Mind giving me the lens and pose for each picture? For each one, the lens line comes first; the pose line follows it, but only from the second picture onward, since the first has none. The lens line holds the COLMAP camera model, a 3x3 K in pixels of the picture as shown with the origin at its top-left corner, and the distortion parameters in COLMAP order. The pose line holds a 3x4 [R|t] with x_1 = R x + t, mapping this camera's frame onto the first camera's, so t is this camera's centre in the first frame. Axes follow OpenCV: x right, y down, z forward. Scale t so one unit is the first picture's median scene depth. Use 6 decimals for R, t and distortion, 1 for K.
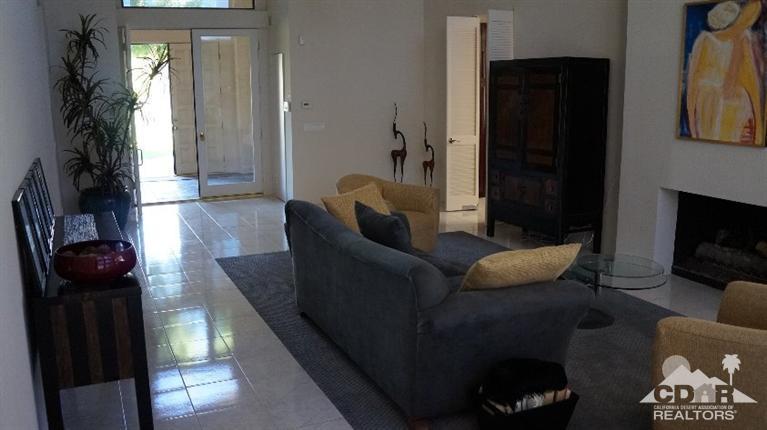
lens RADIAL K [[683.4, 0, 383.5], [0, 683.4, 215.0], [0, 0, 1]] dist [-0.116457, 0.022525]
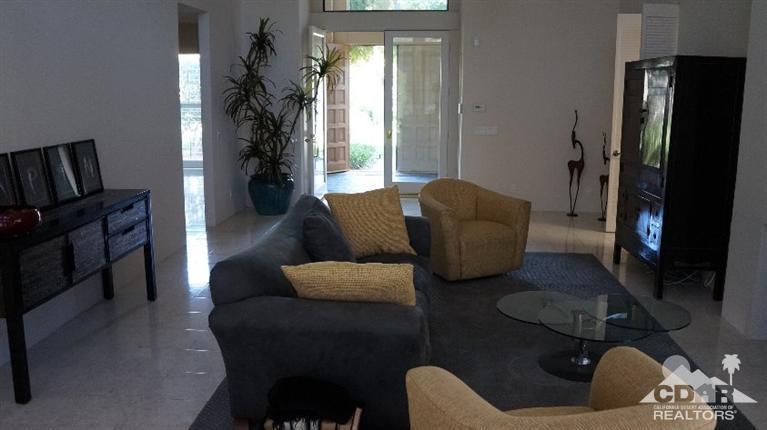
lens RADIAL K [[683.4, 0, 383.5], [0, 683.4, 215.0], [0, 0, 1]] dist [-0.116457, 0.022525]
pose [[0.878158, 0.101887, -0.467394, 0.258918], [-0.106088, 0.994204, 0.017404, -0.012271], [0.466458, 0.034302, 0.883878, 0.086716]]
